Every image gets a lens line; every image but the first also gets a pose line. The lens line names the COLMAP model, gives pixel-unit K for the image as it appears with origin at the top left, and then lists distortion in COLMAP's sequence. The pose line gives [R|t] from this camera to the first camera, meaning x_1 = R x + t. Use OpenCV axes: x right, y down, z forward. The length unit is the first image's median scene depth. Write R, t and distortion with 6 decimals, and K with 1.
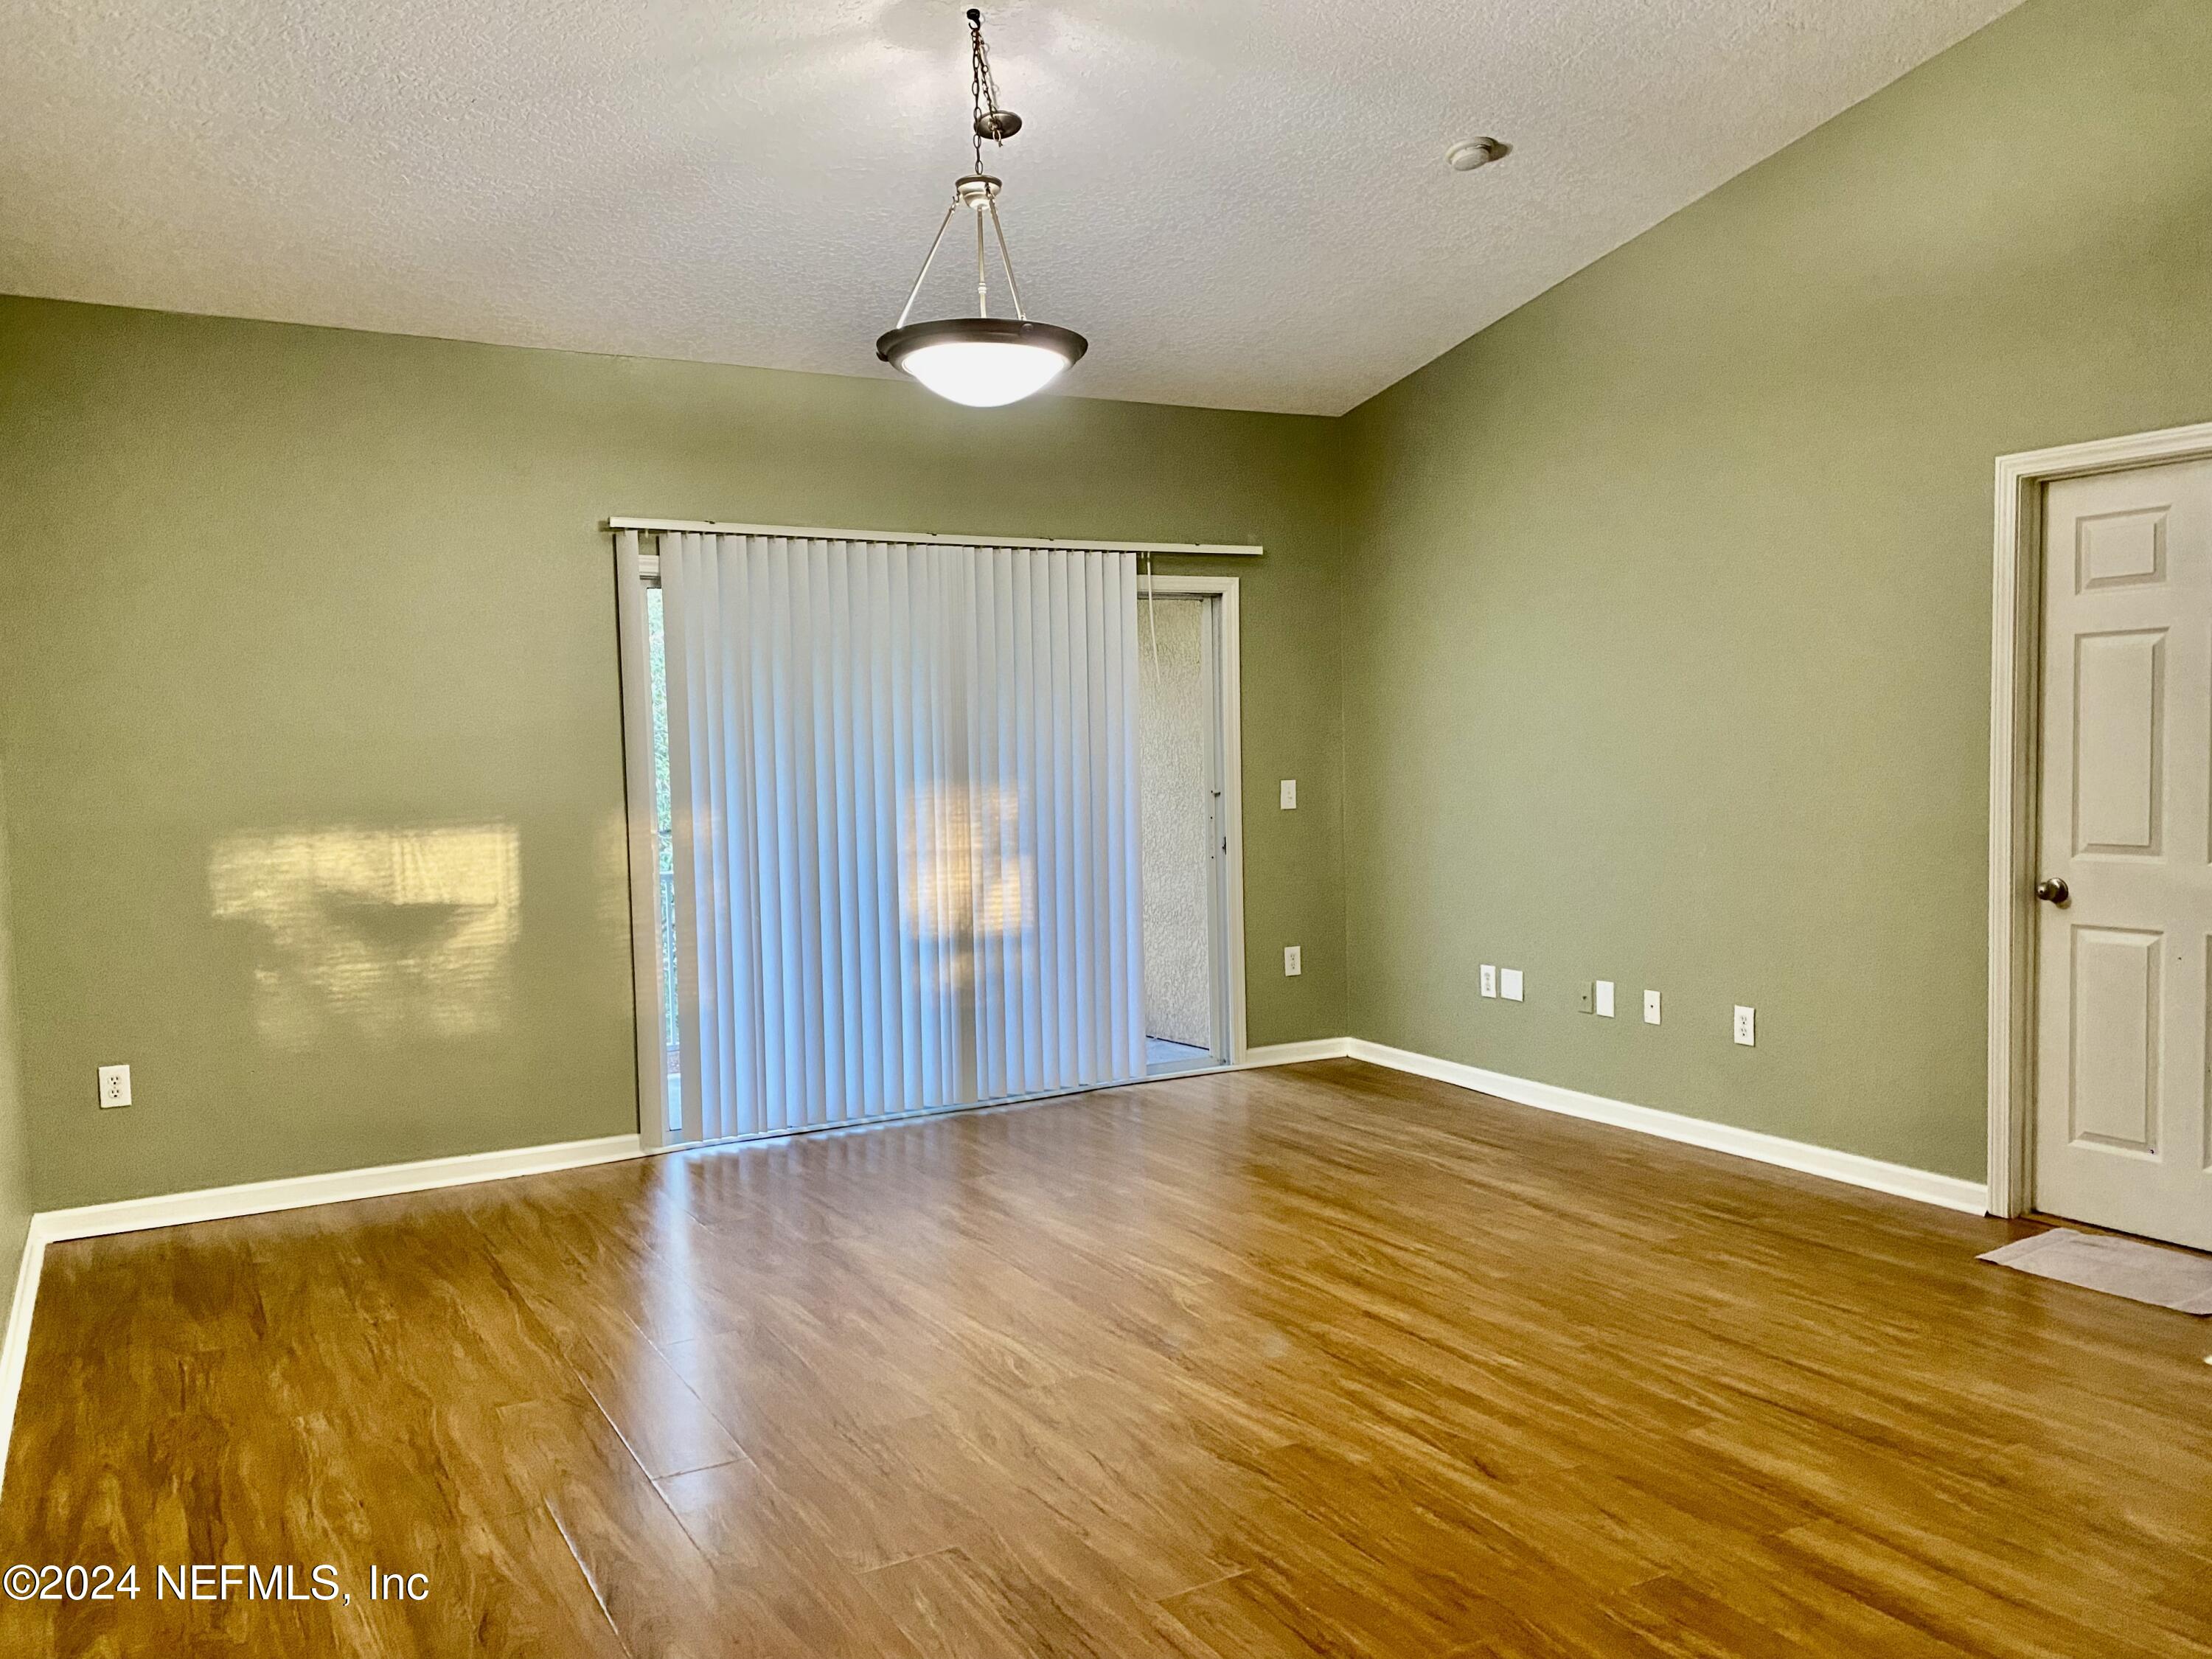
lens RADIAL K [[1670.5, 0, 1103.6], [0, 1670.5, 831.3], [0, 0, 1]] dist [0.041716, -0.033170]
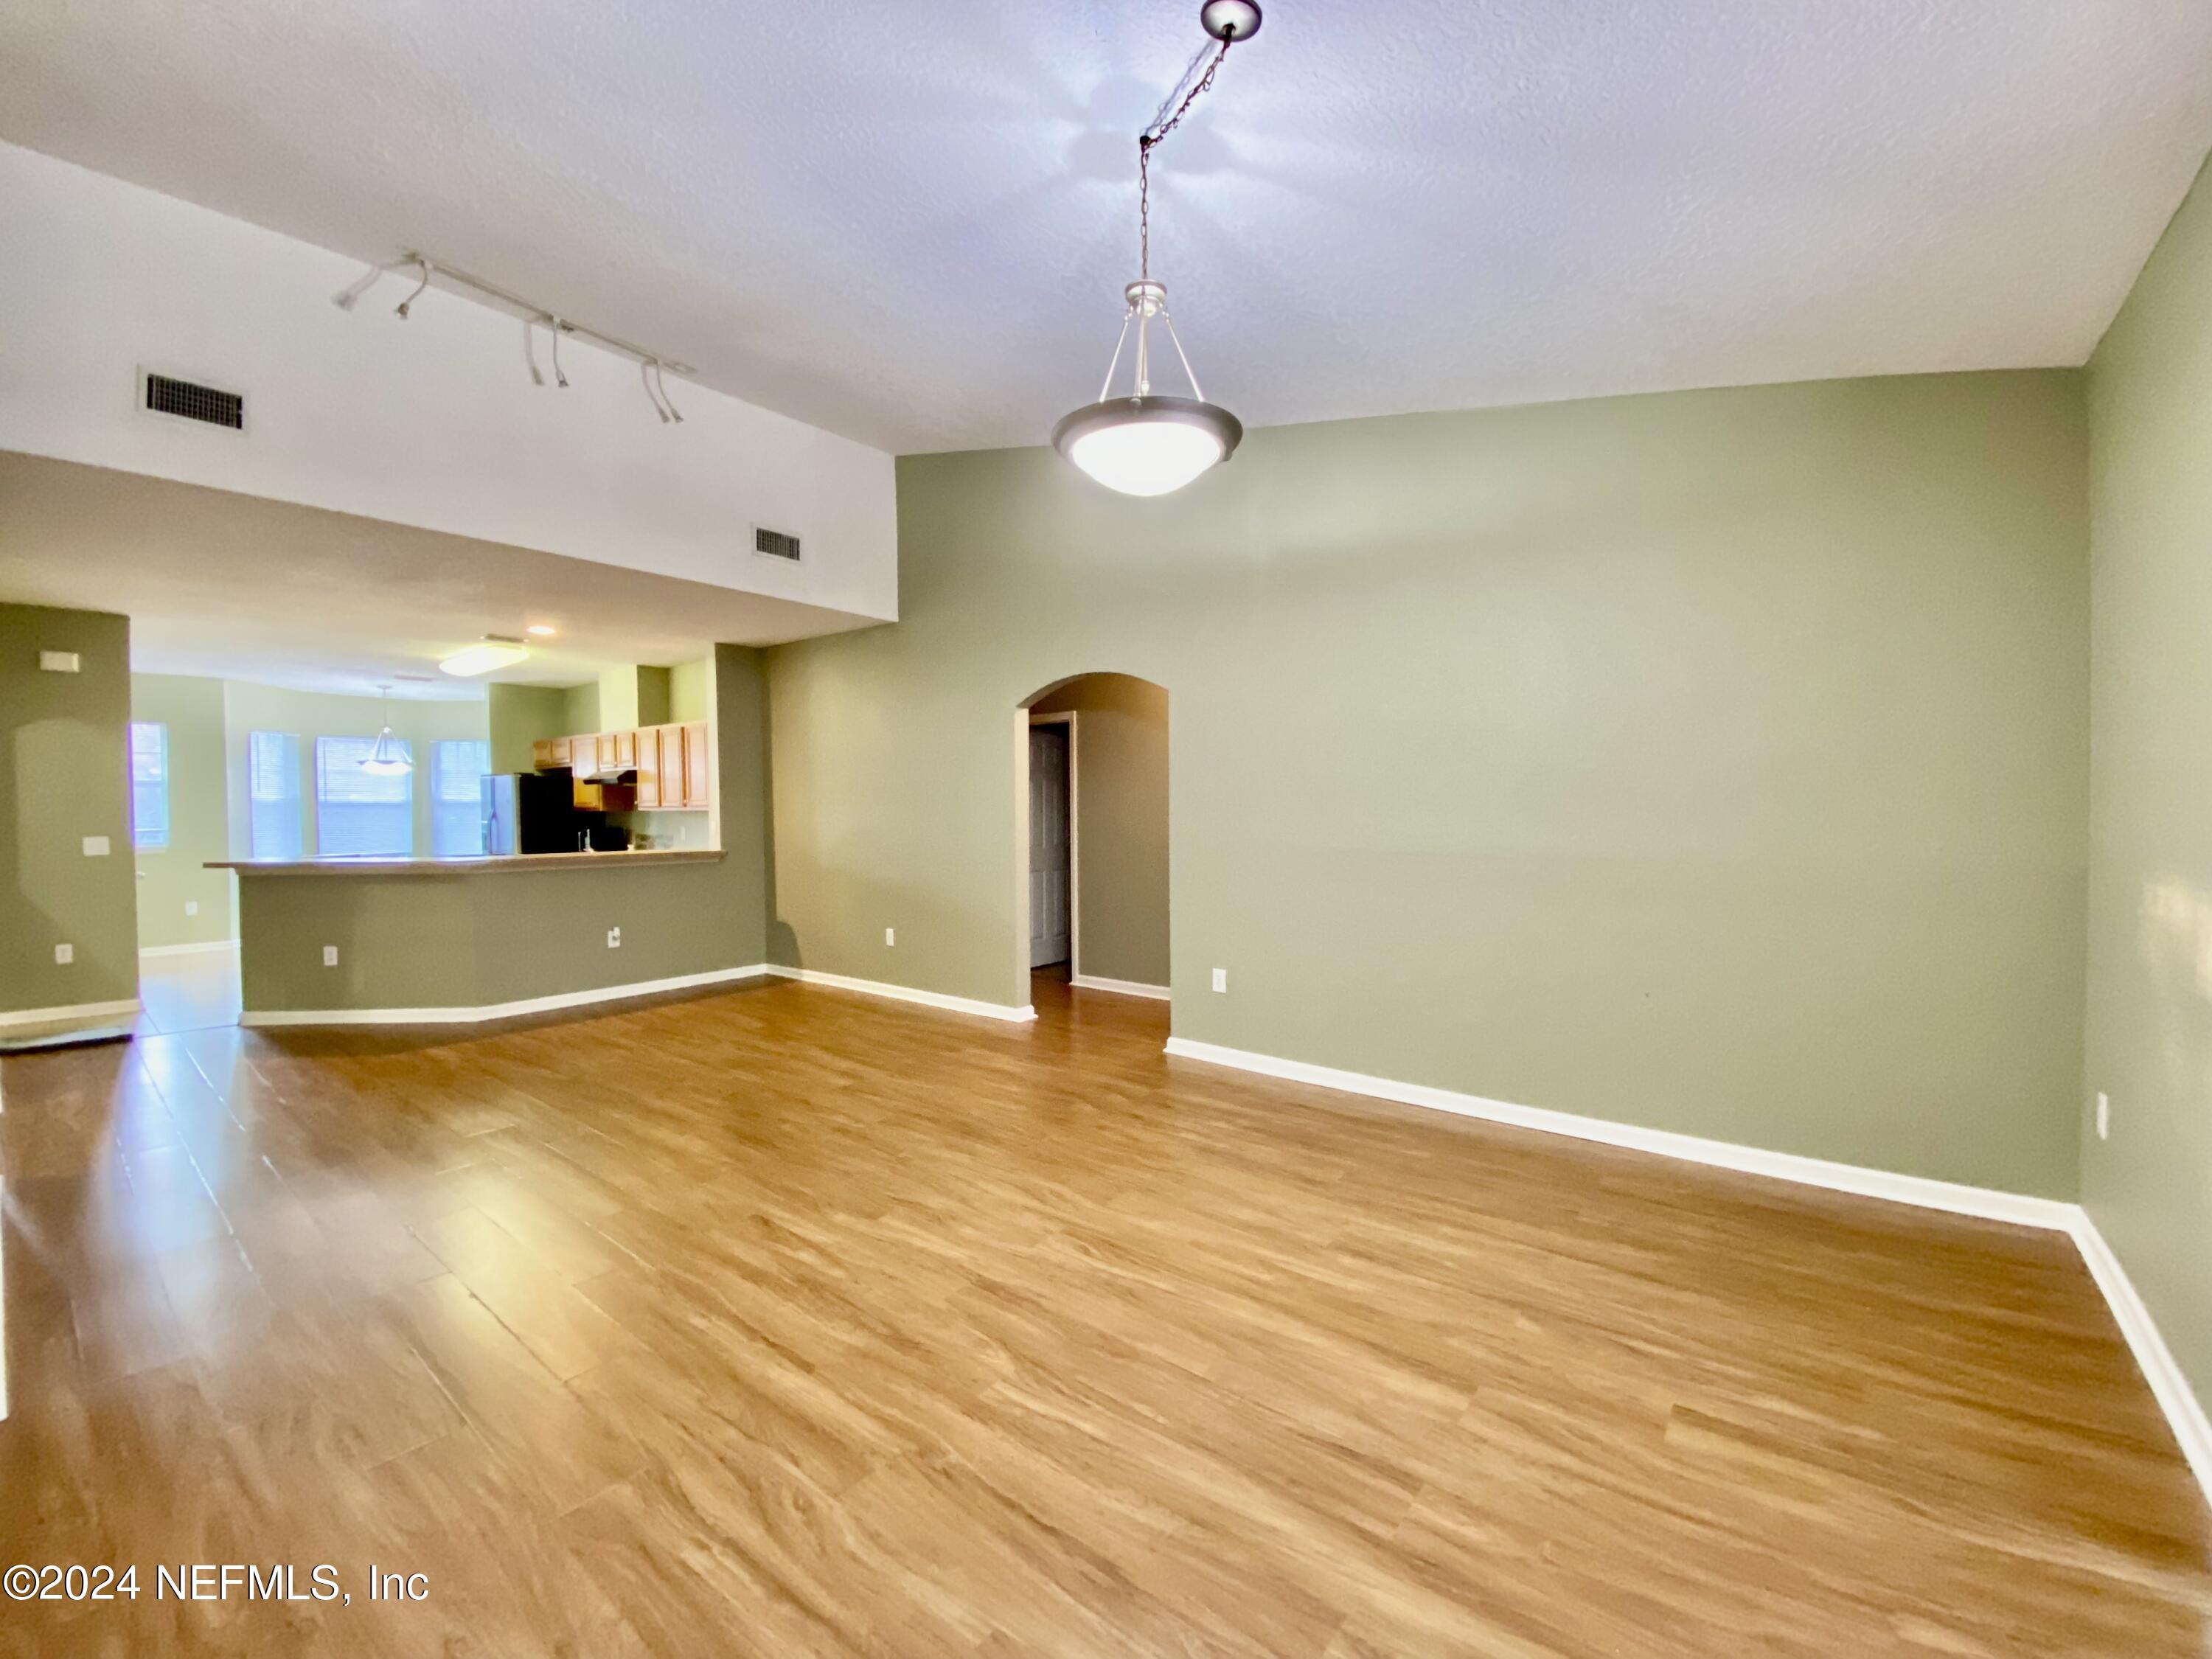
lens RADIAL K [[889.1, 0, 1103.9], [0, 889.1, 827.0], [0, 0, 1]] dist [0.007503, -0.008241]
pose [[-0.927345, 0.039762, -0.372089, 0.201849], [0.008027, 0.996224, 0.086453, -0.094255], [0.374122, 0.077185, -0.924162, 1.728859]]
